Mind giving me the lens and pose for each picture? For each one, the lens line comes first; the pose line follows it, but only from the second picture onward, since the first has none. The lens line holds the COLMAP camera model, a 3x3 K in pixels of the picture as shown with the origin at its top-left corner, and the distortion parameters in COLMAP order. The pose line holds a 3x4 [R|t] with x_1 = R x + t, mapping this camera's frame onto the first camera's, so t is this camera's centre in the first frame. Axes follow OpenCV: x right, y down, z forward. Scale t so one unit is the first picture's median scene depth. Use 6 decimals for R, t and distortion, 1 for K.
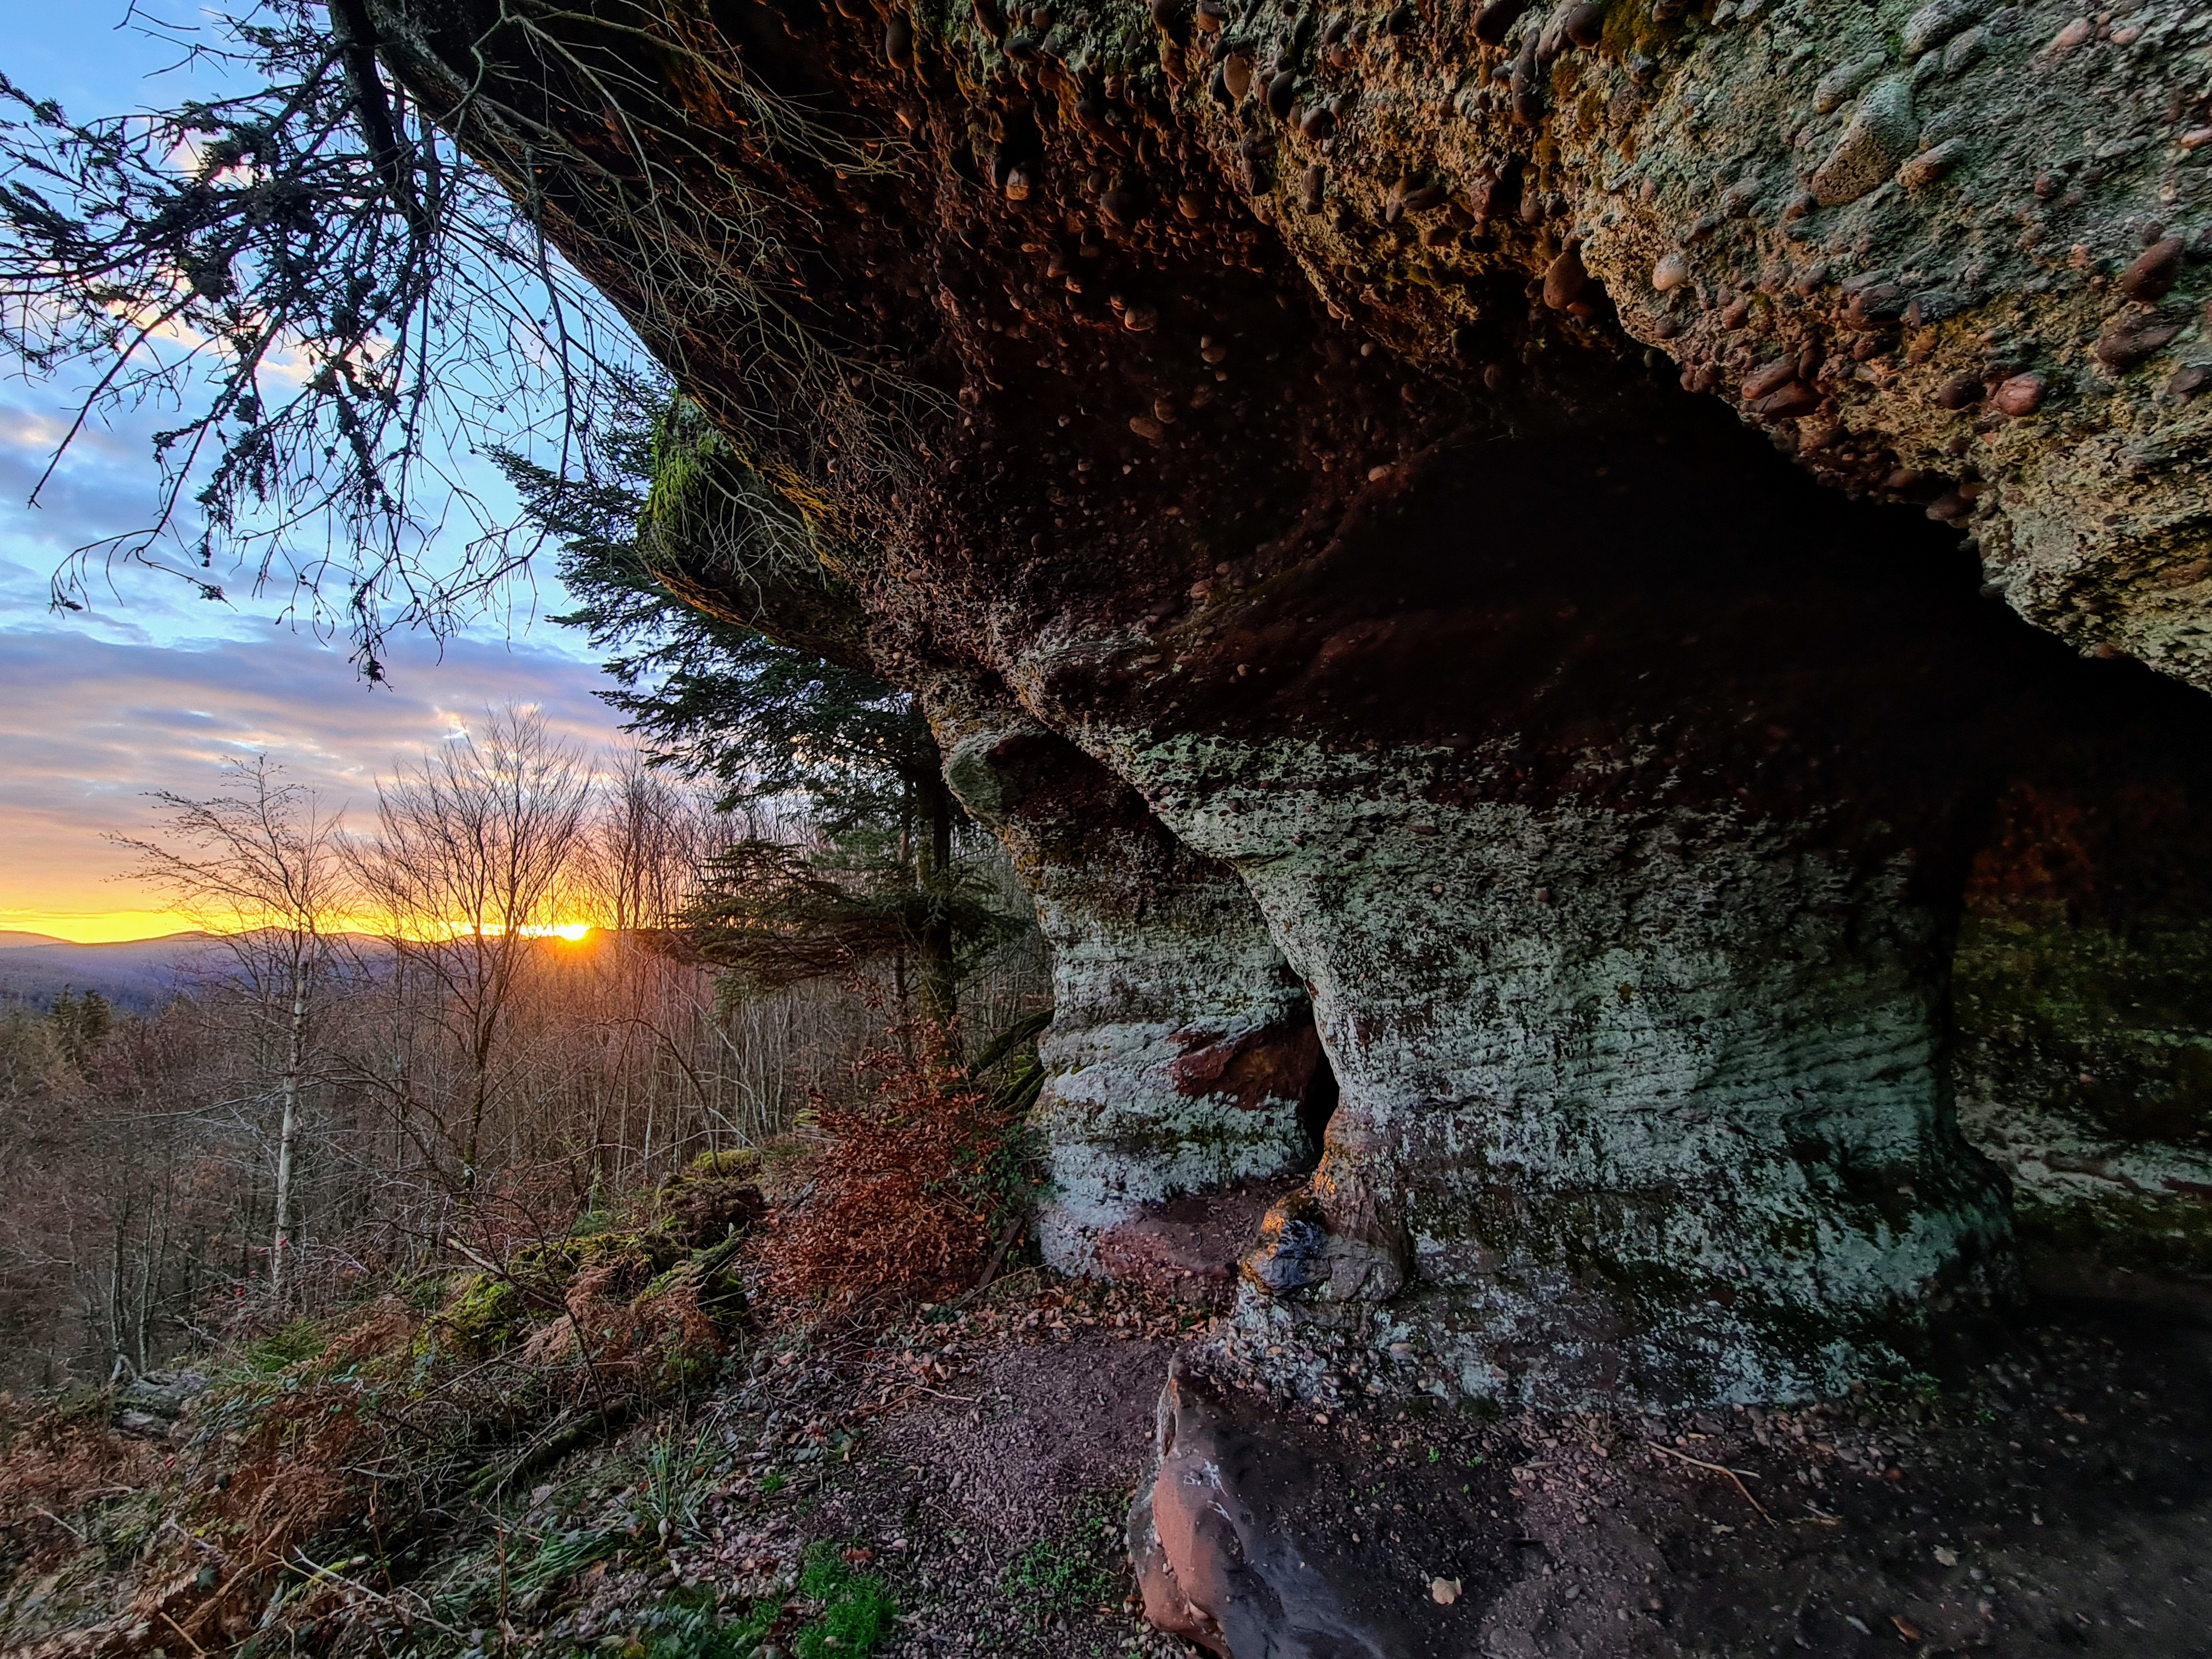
lens RADIAL K [[897.2, 0, 1077.9], [0, 897.2, 837.5], [0, 0, 1]] dist [-0.002039, -0.001693]
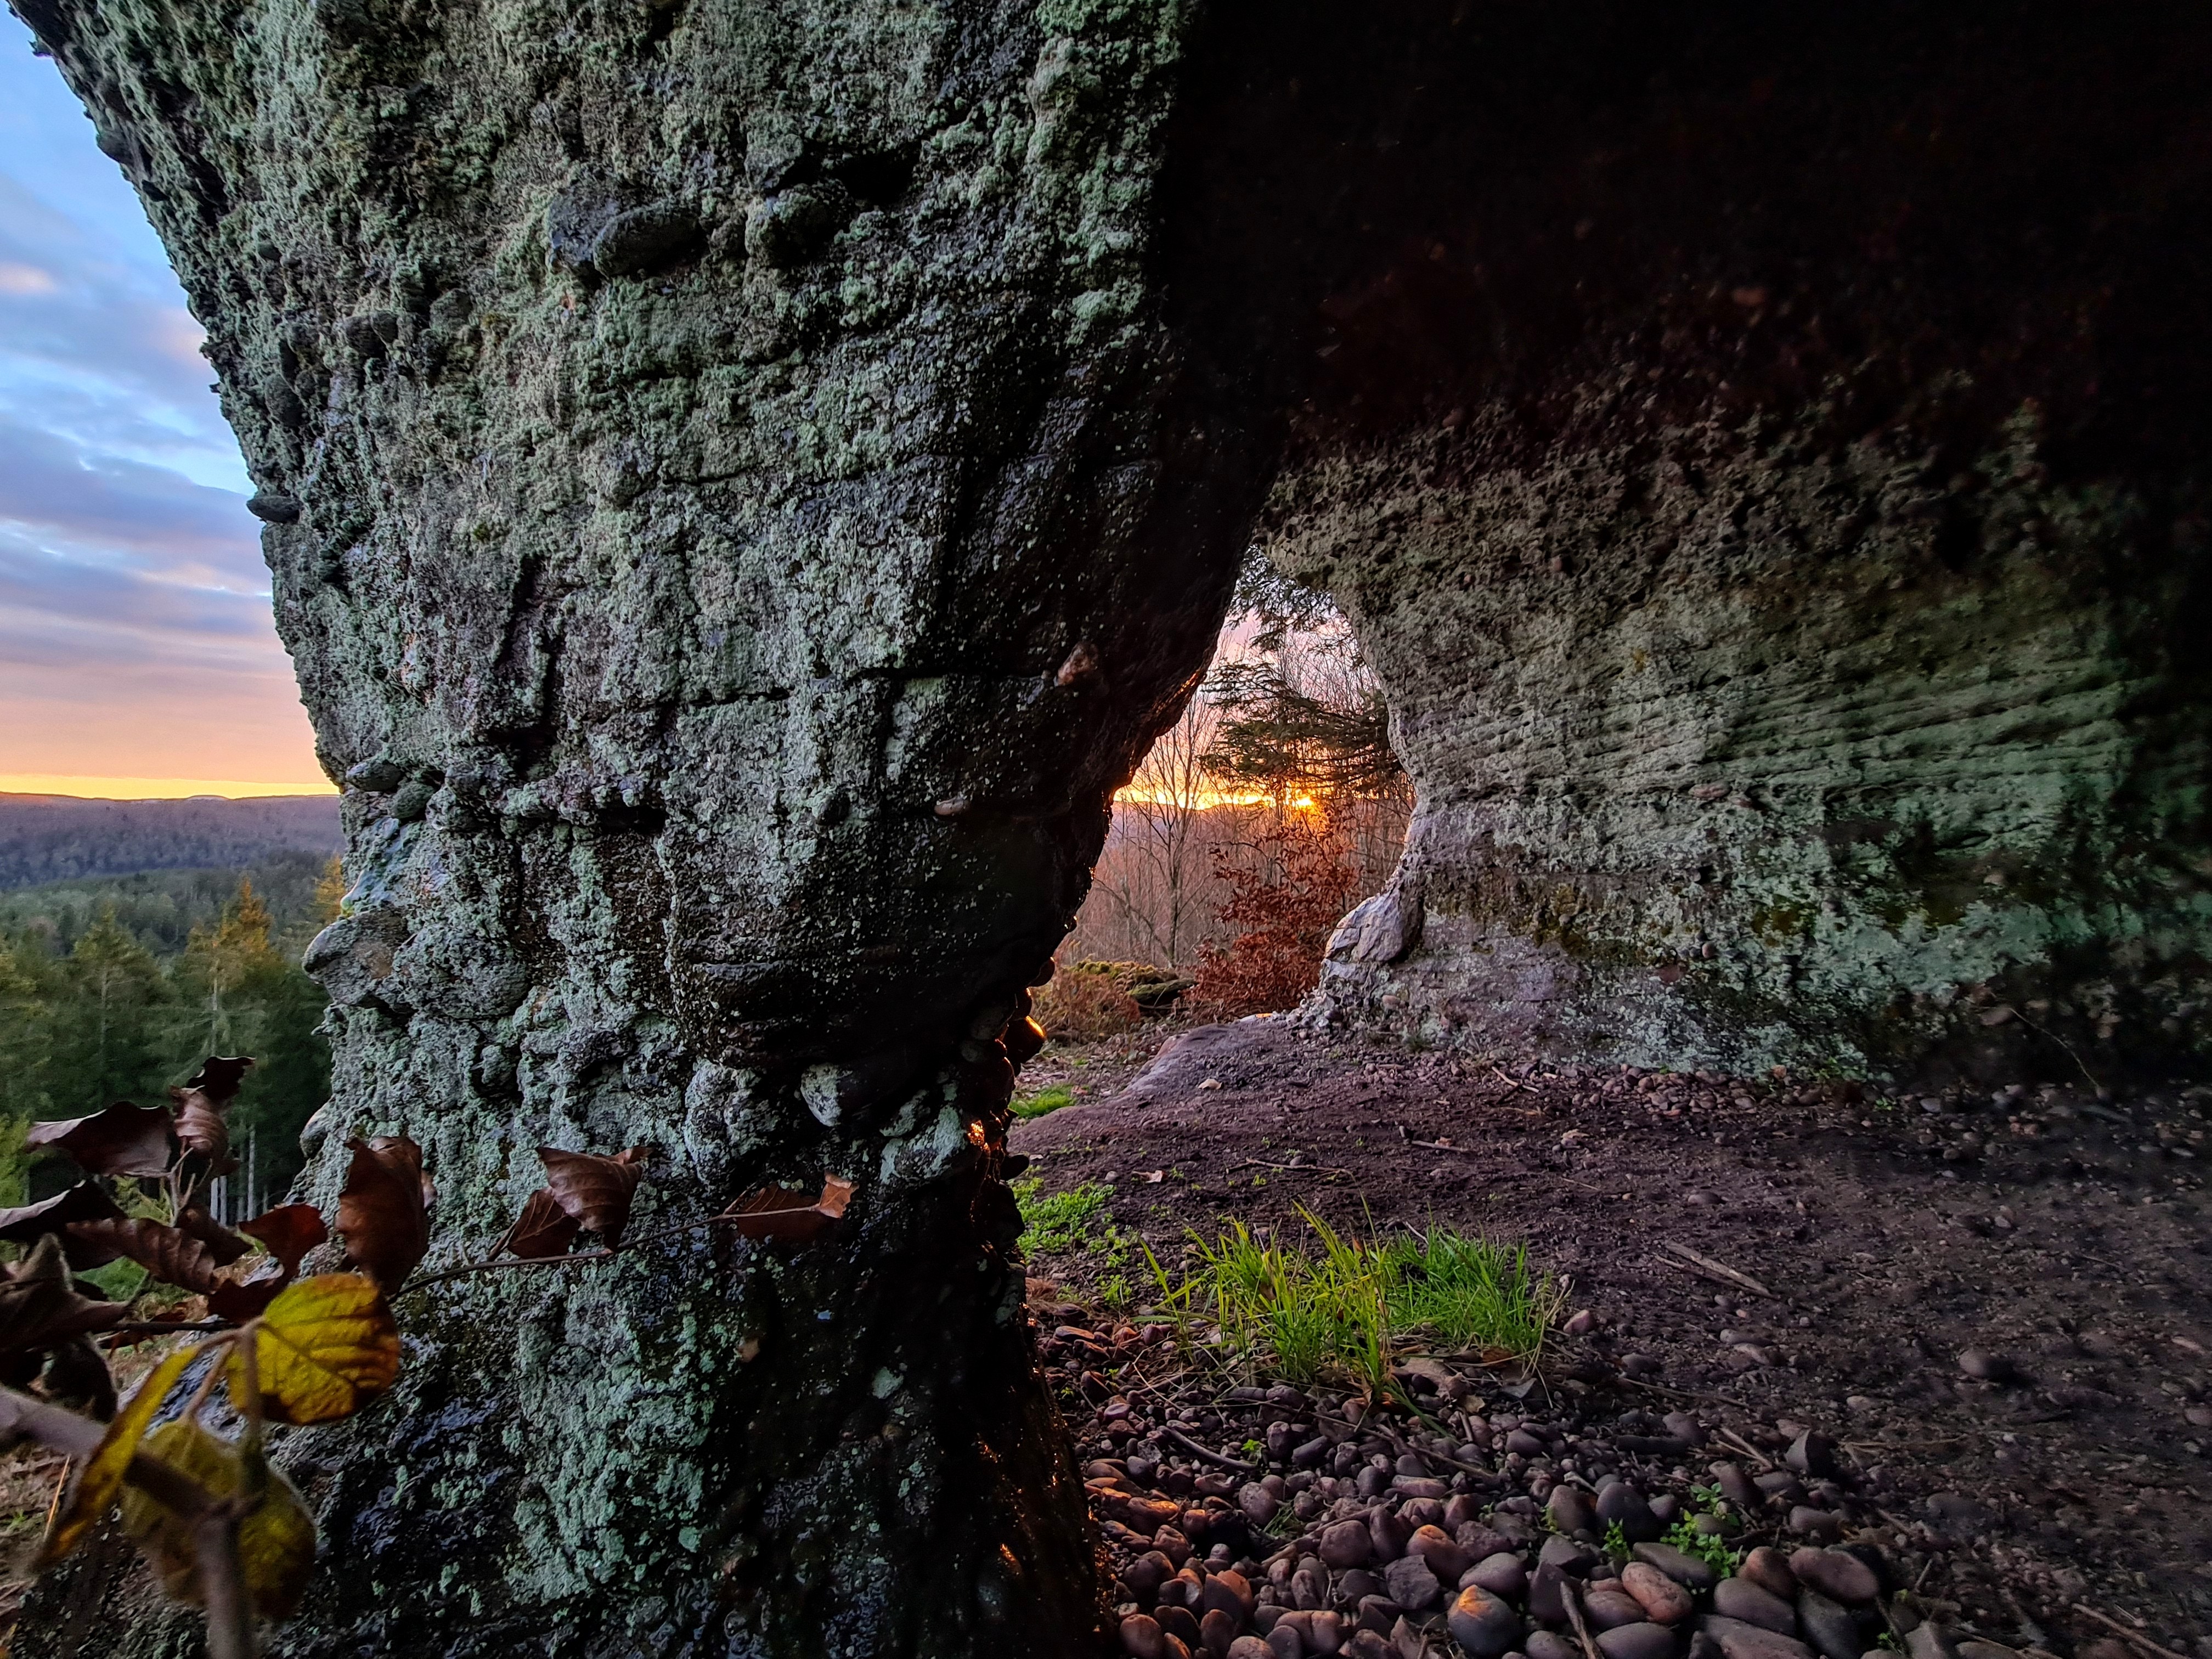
lens RADIAL K [[897.2, 0, 1083.6], [0, 897.2, 832.4], [0, 0, 1]] dist [-0.002039, -0.001693]
pose [[0.737641, 0.028154, -0.674606, 0.792507], [0.067501, 0.991050, 0.115169, 0.199562], [0.671811, -0.130490, 0.729138, -0.043049]]
